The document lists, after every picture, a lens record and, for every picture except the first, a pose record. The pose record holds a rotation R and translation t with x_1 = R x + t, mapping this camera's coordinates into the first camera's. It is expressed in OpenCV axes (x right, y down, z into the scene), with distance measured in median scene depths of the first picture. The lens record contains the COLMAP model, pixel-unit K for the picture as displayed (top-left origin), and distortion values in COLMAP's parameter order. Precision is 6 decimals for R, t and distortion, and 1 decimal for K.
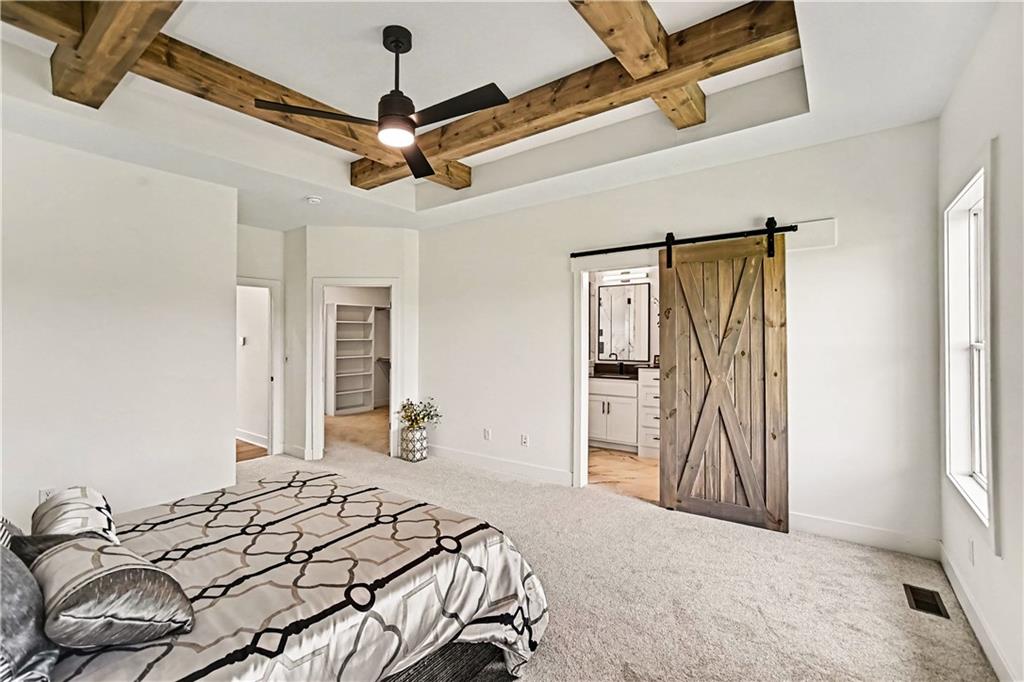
lens RADIAL K [[455.9, 0, 516.8], [0, 455.9, 334.9], [0, 0, 1]] dist [-0.000241, 0.000539]
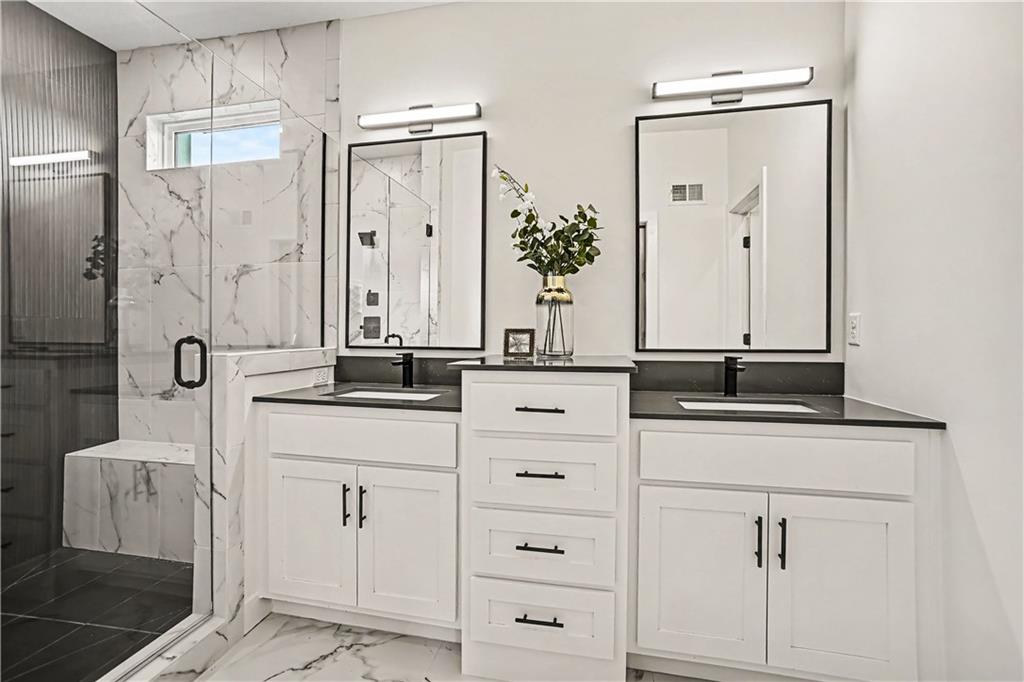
lens RADIAL K [[455.9, 0, 516.8], [0, 455.9, 334.9], [0, 0, 1]] dist [-0.000241, 0.000539]
pose [[0.906690, 0.001860, 0.421794, 0.166042], [-0.010175, 0.999796, 0.017464, 0.041660], [-0.421675, -0.020126, 0.906524, 0.682687]]
